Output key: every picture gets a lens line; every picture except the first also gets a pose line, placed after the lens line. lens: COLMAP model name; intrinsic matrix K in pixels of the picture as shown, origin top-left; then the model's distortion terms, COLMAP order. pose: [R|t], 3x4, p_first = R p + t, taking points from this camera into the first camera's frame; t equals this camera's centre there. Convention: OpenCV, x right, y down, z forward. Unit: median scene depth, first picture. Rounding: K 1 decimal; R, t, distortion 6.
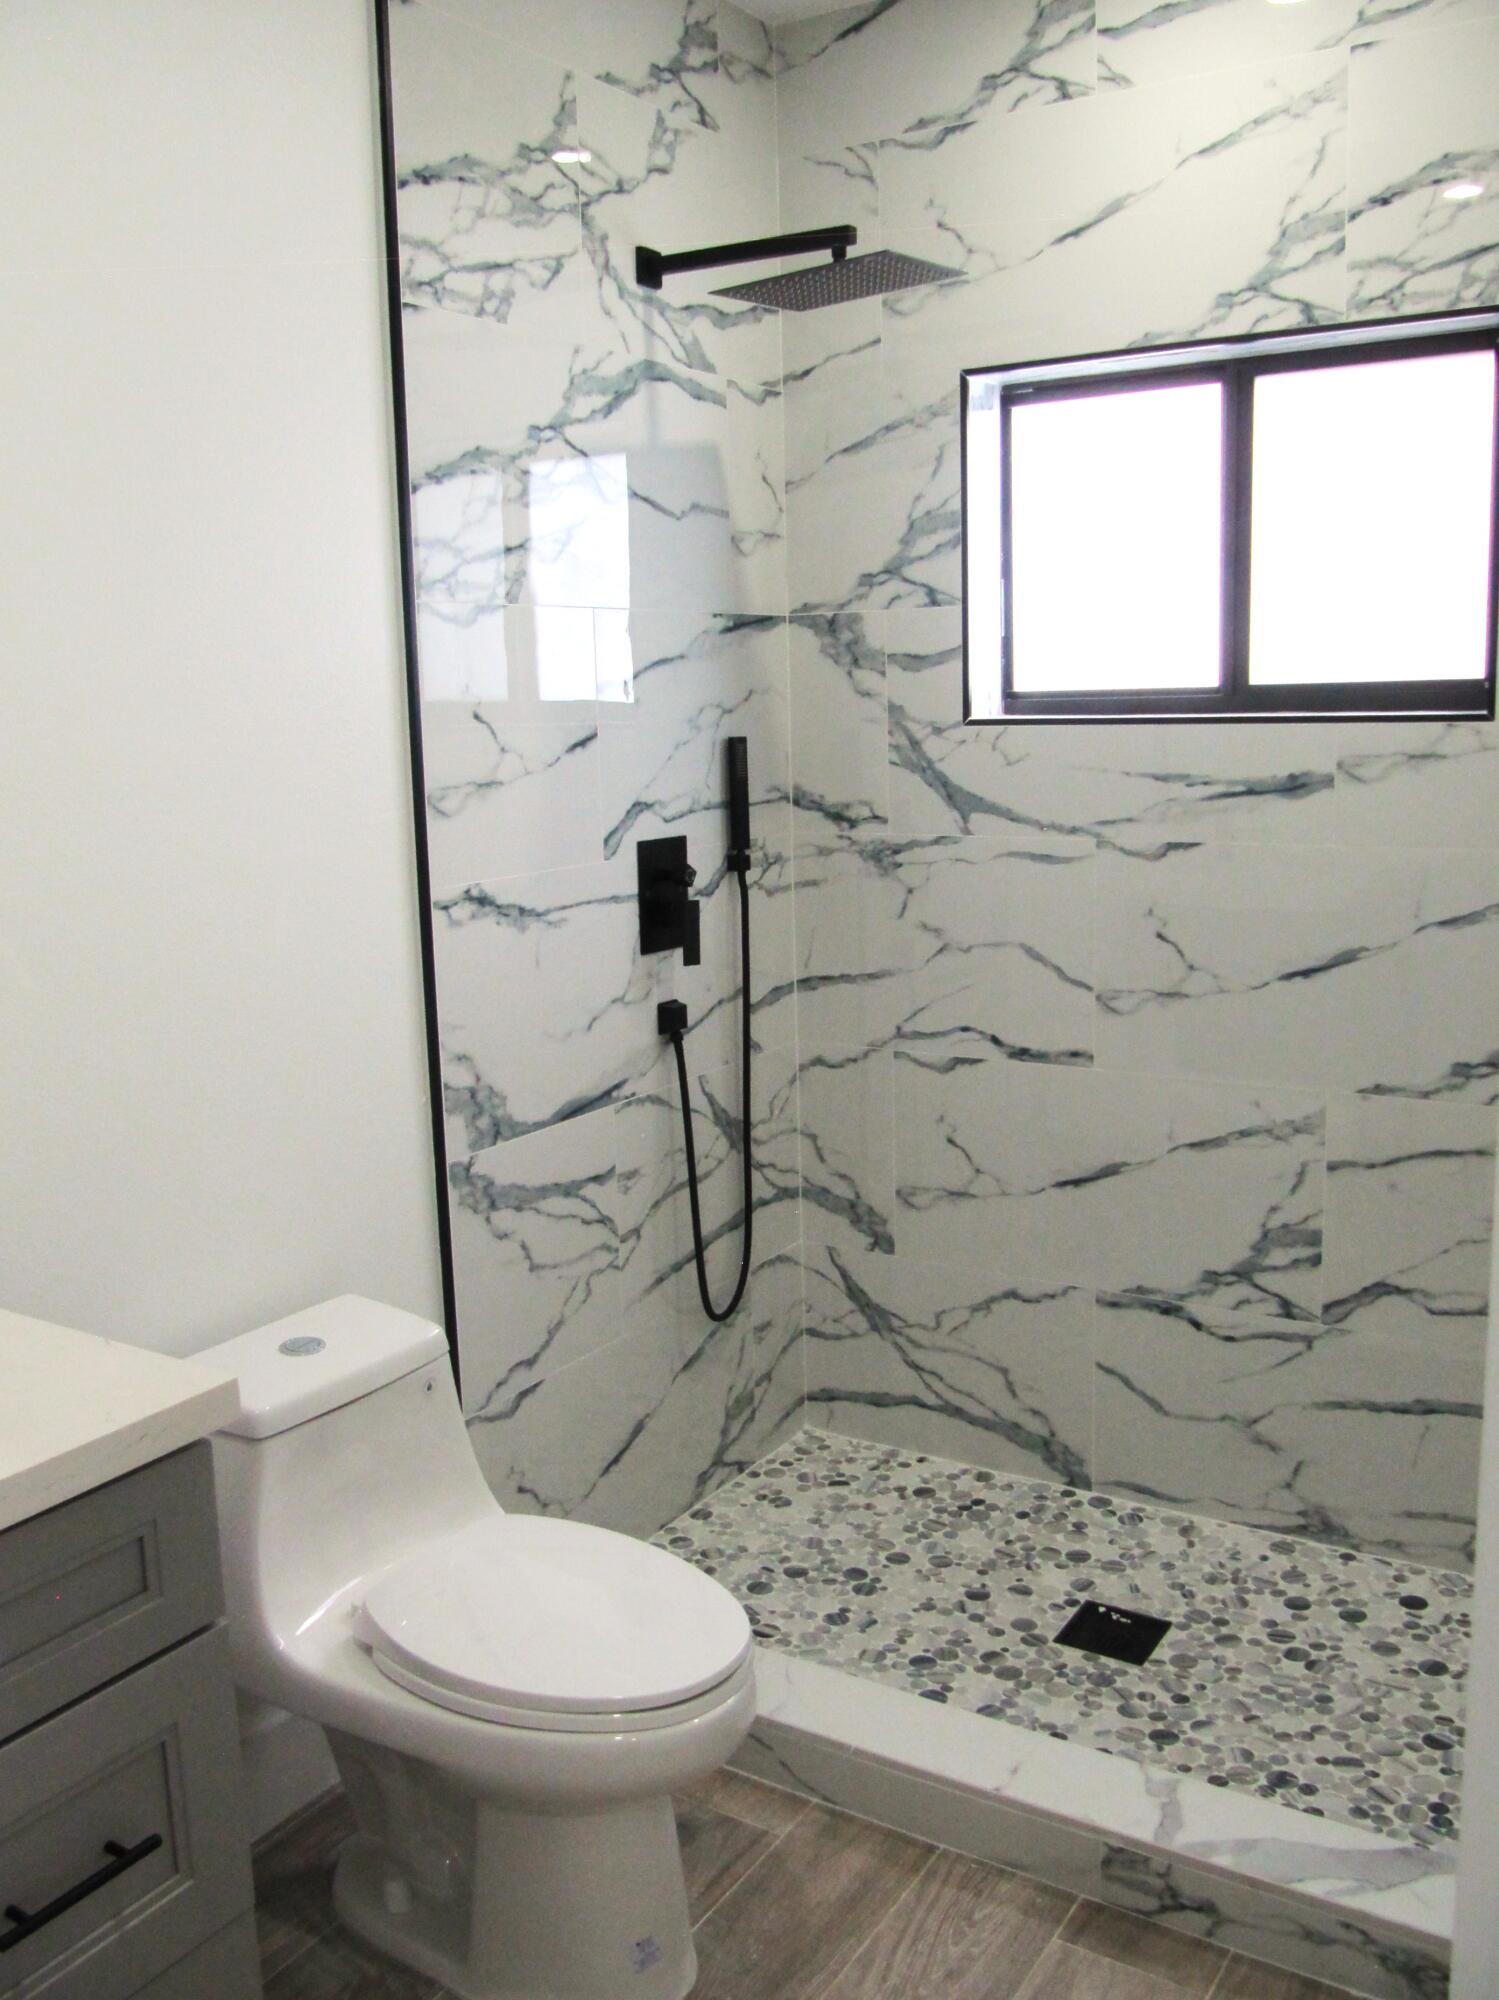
lens RADIAL K [[1649.3, 0, 742.7], [0, 1649.3, 1016.8], [0, 0, 1]] dist [-0.056085, 0.016206]
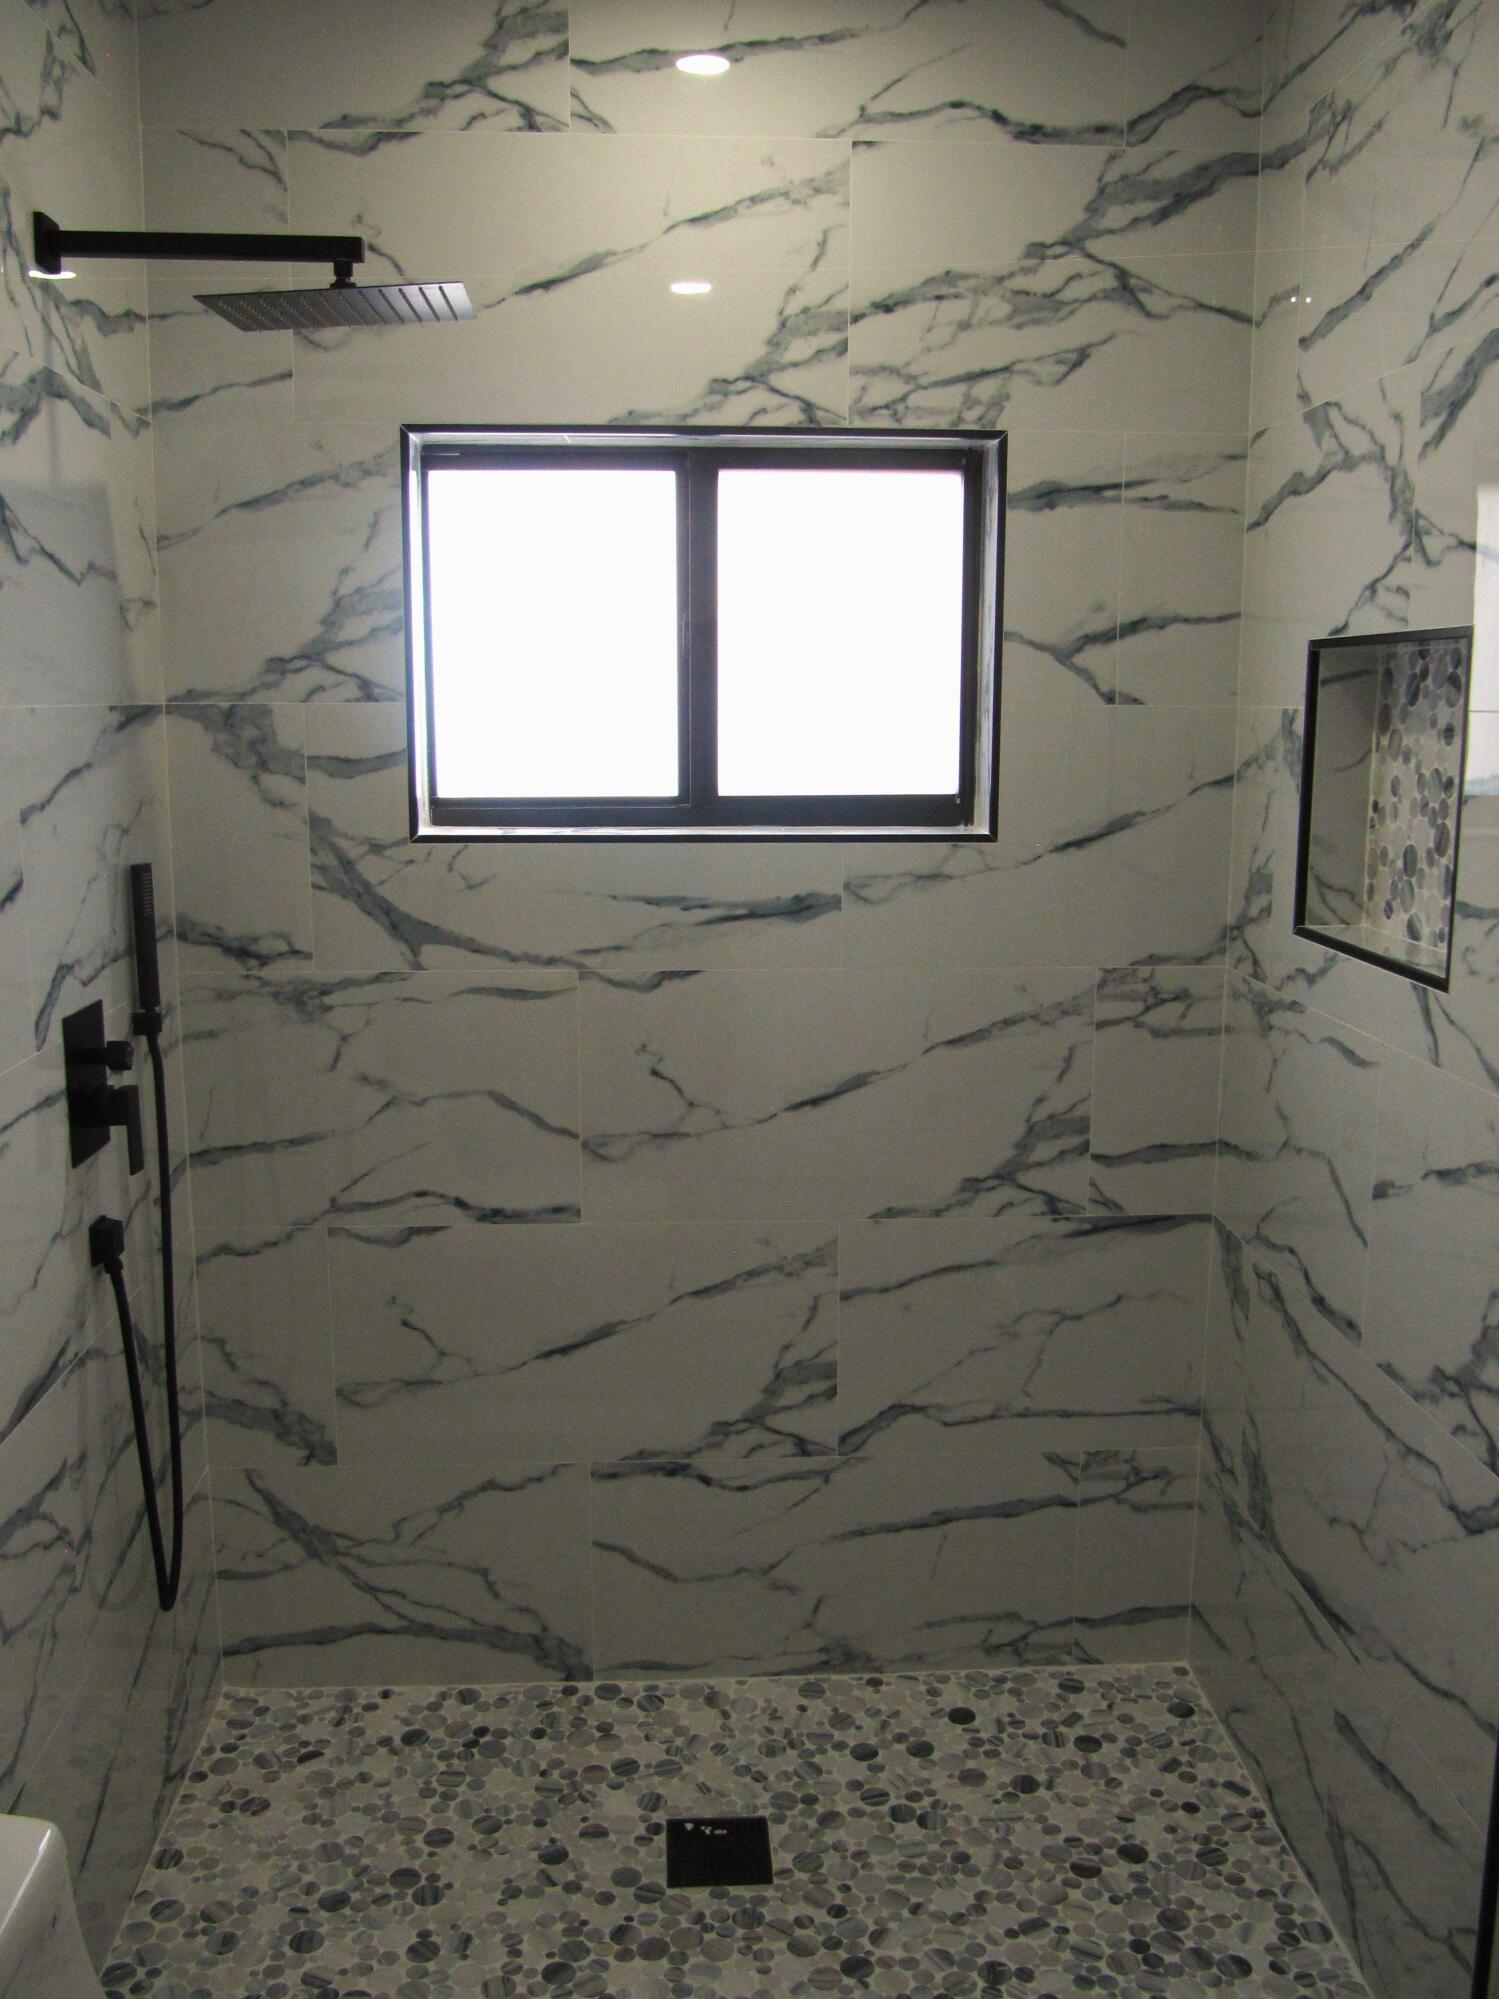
lens RADIAL K [[1648.5, 0, 769.0], [0, 1648.5, 1030.6], [0, 0, 1]] dist [-0.056085, 0.016206]
pose [[0.825592, -0.080308, 0.558524, -0.205386], [0.086733, 0.996118, 0.015022, -0.082105], [-0.557562, 0.036040, 0.829353, 0.211411]]
